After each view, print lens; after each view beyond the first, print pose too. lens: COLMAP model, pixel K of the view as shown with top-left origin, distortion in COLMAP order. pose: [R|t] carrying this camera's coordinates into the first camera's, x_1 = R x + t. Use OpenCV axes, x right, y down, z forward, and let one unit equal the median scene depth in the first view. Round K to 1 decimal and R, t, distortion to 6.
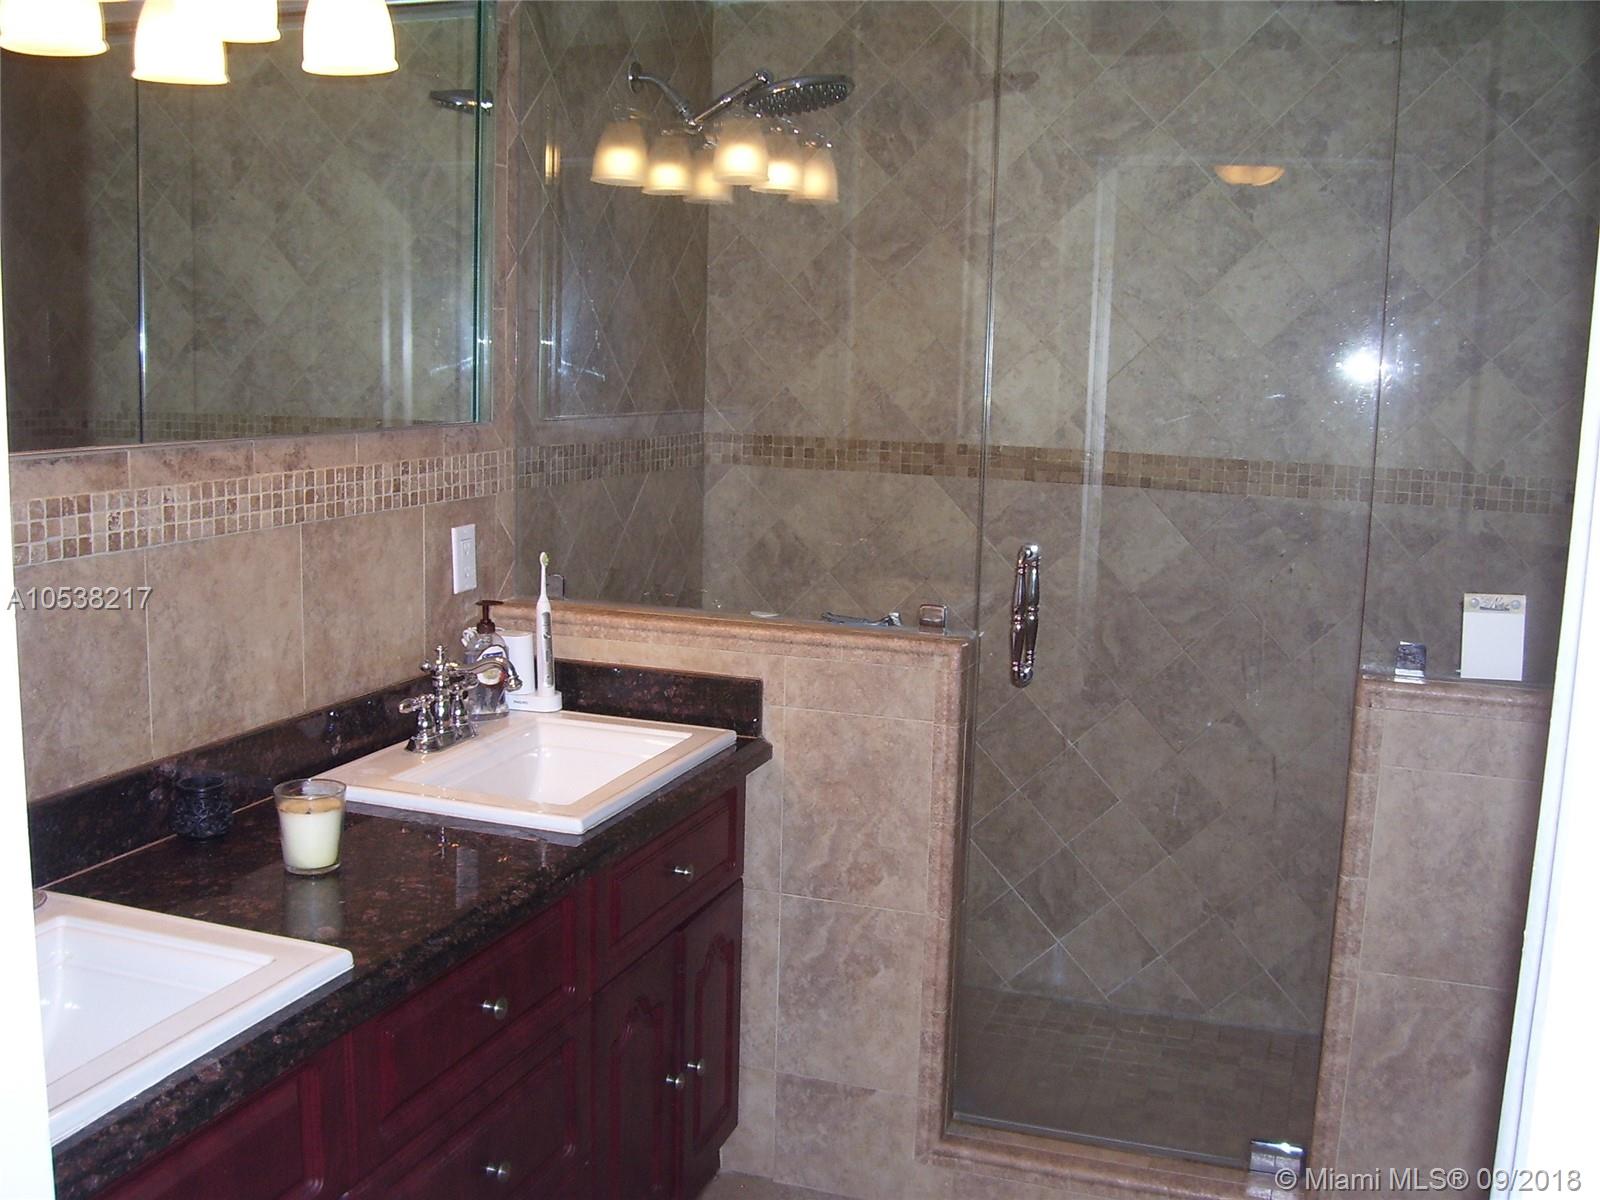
lens RADIAL K [[1607.5, 0, 800.0], [0, 1607.5, 600.0], [0, 0, 1]] dist [-0.174759, 0.141483]
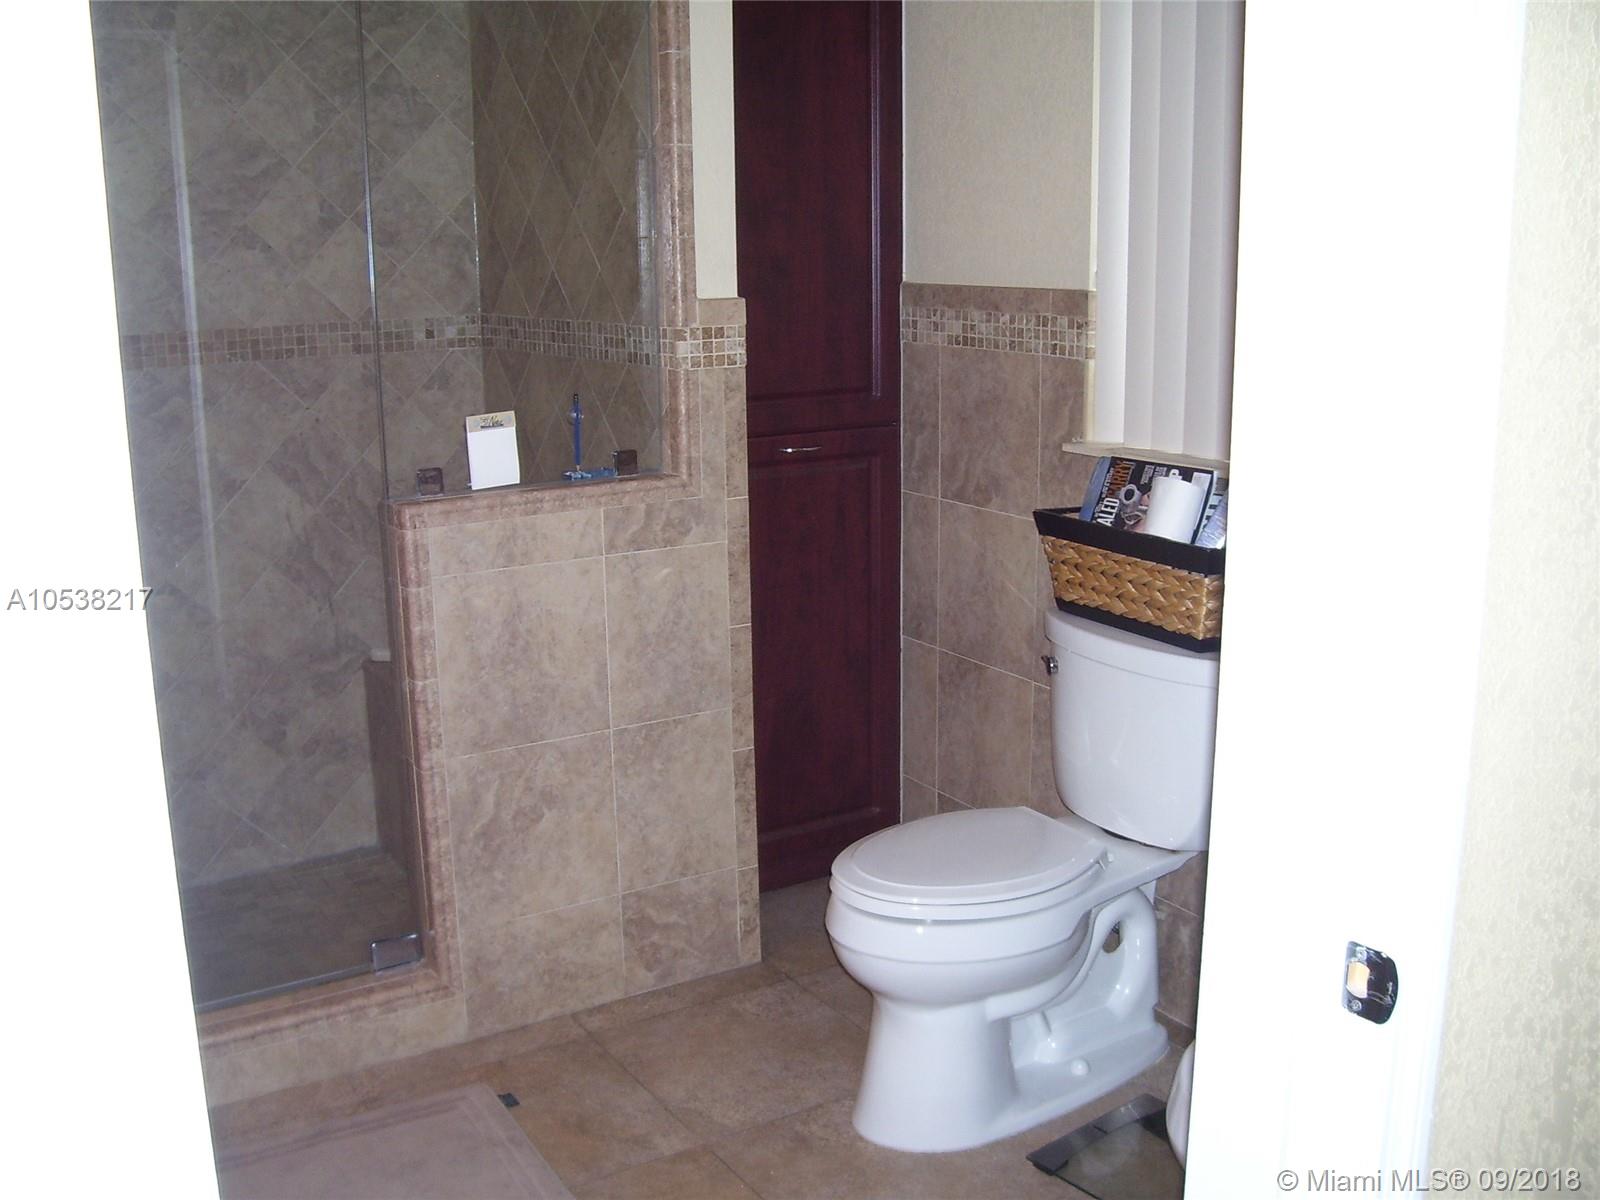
lens RADIAL K [[1607.5, 0, 800.0], [0, 1607.5, 600.0], [0, 0, 1]] dist [-0.174759, 0.141483]
pose [[0.622623, -0.214086, 0.752667, -0.288241], [0.152849, 0.976593, 0.151338, -0.010651], [-0.767449, 0.020818, 0.640772, 0.050799]]
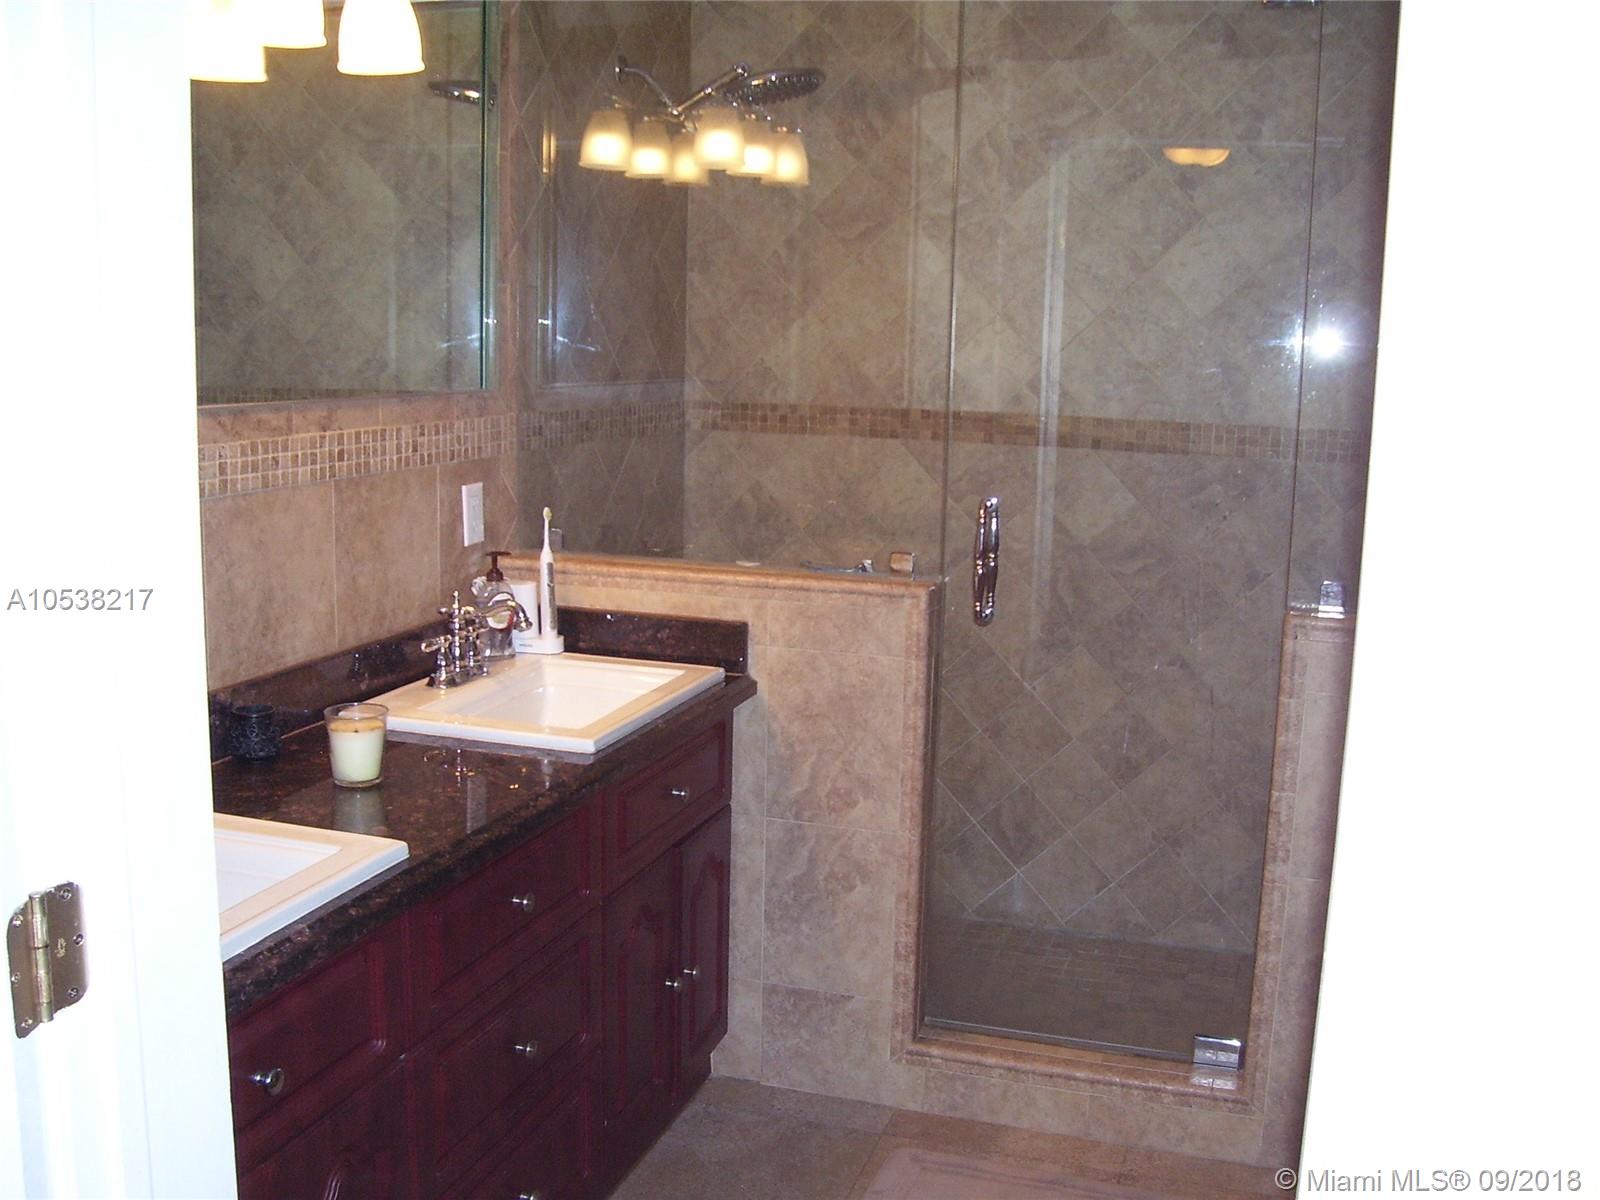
lens RADIAL K [[1607.5, 0, 800.0], [0, 1607.5, 600.0], [0, 0, 1]] dist [-0.174759, 0.141483]
pose [[0.999628, -0.007650, 0.026196, -0.016053], [0.007270, 0.999868, 0.014553, 0.018386], [-0.026304, -0.014357, 0.999551, -0.096501]]
